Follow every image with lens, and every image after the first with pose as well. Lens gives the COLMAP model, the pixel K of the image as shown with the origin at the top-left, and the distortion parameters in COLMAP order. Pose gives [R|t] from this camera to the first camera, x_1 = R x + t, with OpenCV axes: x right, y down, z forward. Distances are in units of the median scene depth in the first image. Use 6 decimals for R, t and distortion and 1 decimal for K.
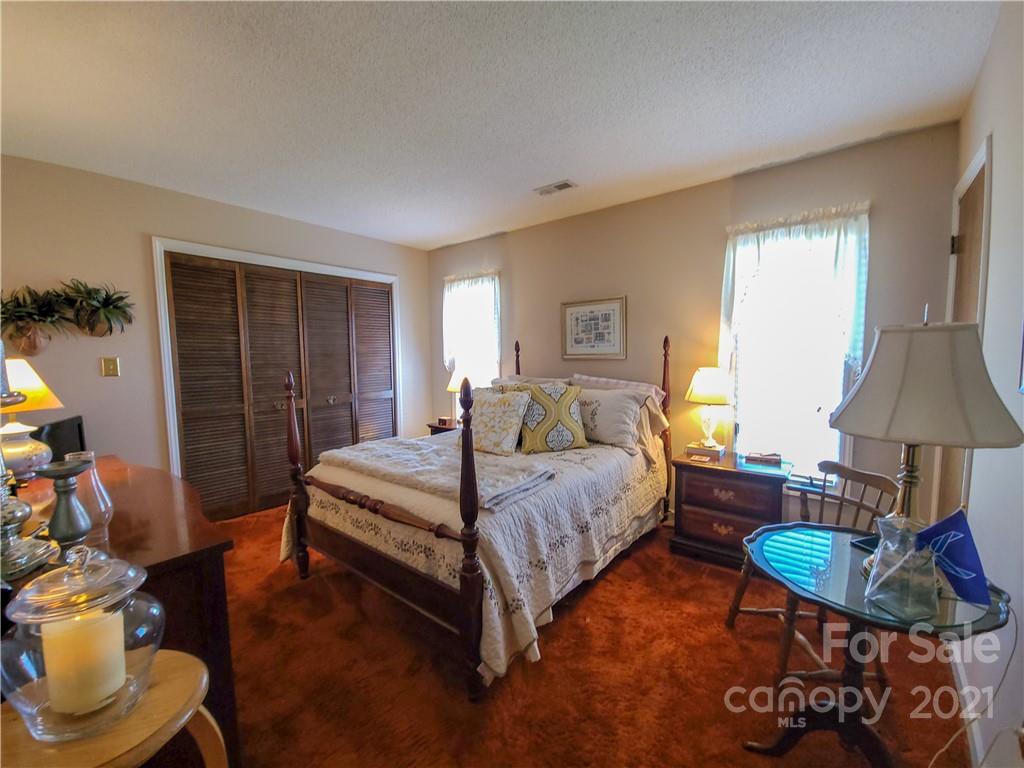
lens RADIAL K [[412.6, 0, 510.1], [0, 412.6, 391.5], [0, 0, 1]] dist [0.000921, -0.000826]
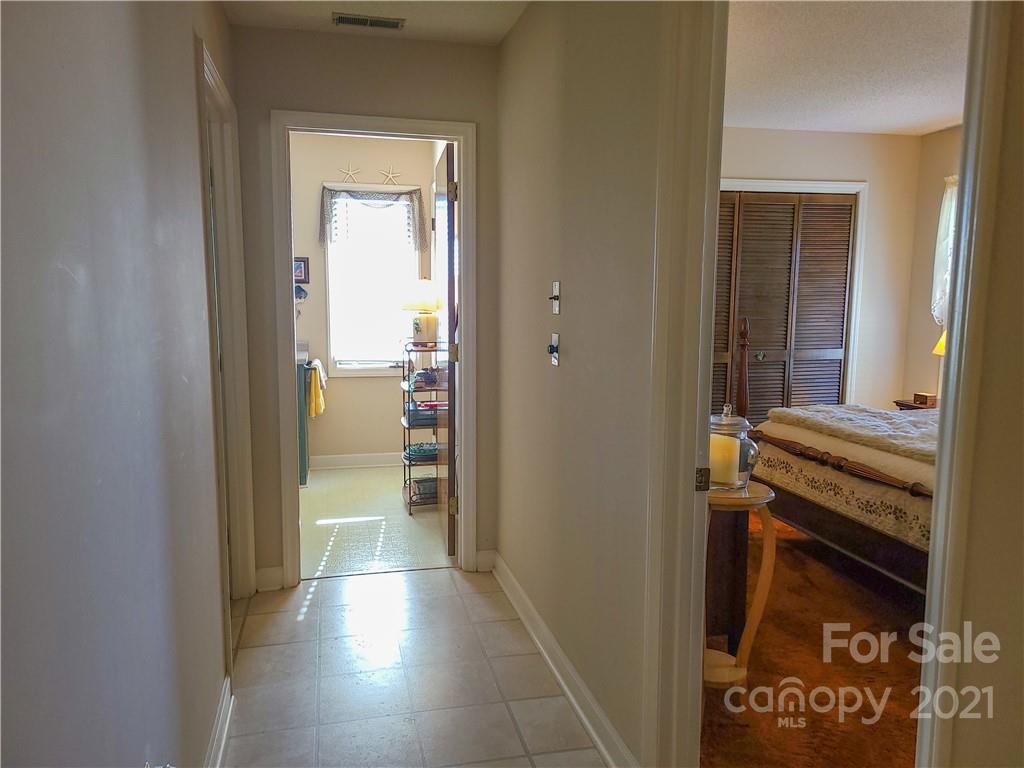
lens RADIAL K [[782.5, 0, 508.3], [0, 782.5, 388.9], [0, 0, 1]] dist [0.048232, -0.022575]
pose [[0.803218, 0.090045, -0.588840, 0.097787], [-0.067551, 0.995901, 0.060148, 0.041805], [0.591843, -0.008535, 0.806008, -0.770481]]
